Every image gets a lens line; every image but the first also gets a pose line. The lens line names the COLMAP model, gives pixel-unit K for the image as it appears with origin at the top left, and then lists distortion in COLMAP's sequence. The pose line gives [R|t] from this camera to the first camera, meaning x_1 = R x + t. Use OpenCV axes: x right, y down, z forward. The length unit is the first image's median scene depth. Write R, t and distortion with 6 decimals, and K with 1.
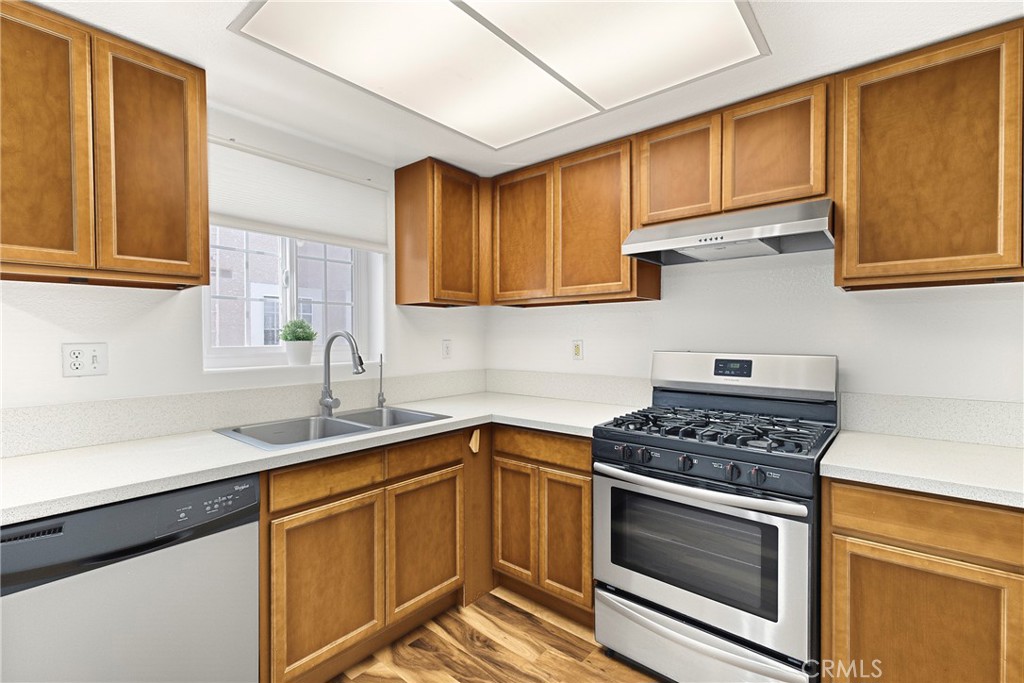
lens RADIAL K [[458.3, 0, 512.0], [0, 458.3, 341.5], [0, 0, 1]] dist [0.003723, -0.000426]
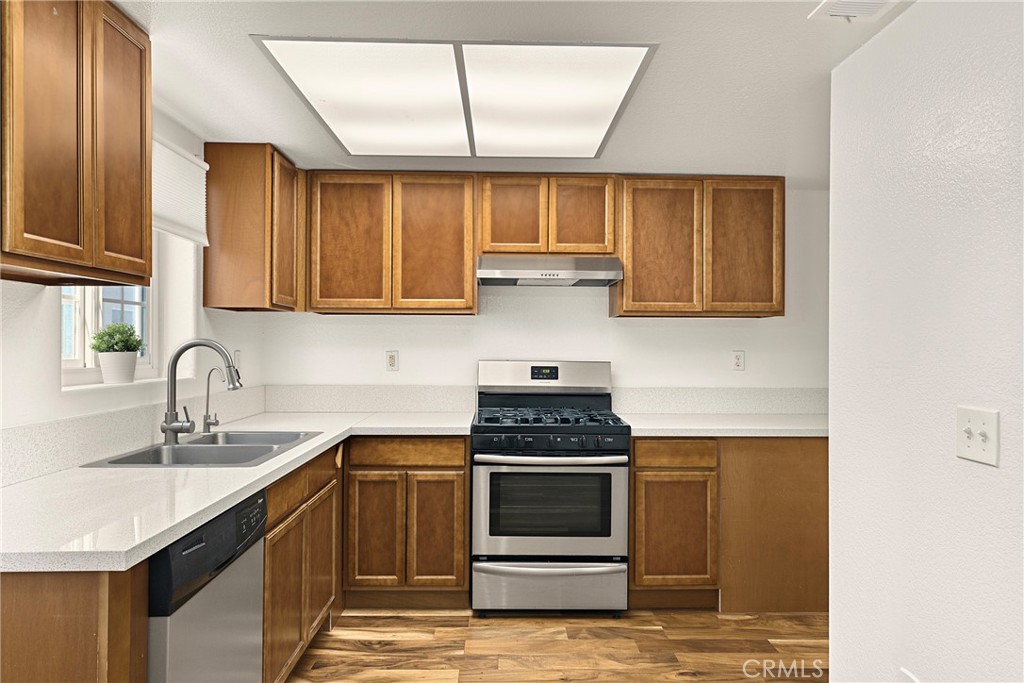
lens RADIAL K [[637.7, 0, 512.0], [0, 637.7, 341.5], [0, 0, 1]] dist [0.006321, 0.000143]
pose [[0.751583, 0.010167, 0.659561, -0.736170], [0.000006, 0.999881, -0.015420, -0.002231], [-0.659639, 0.011594, 0.751493, -0.263725]]
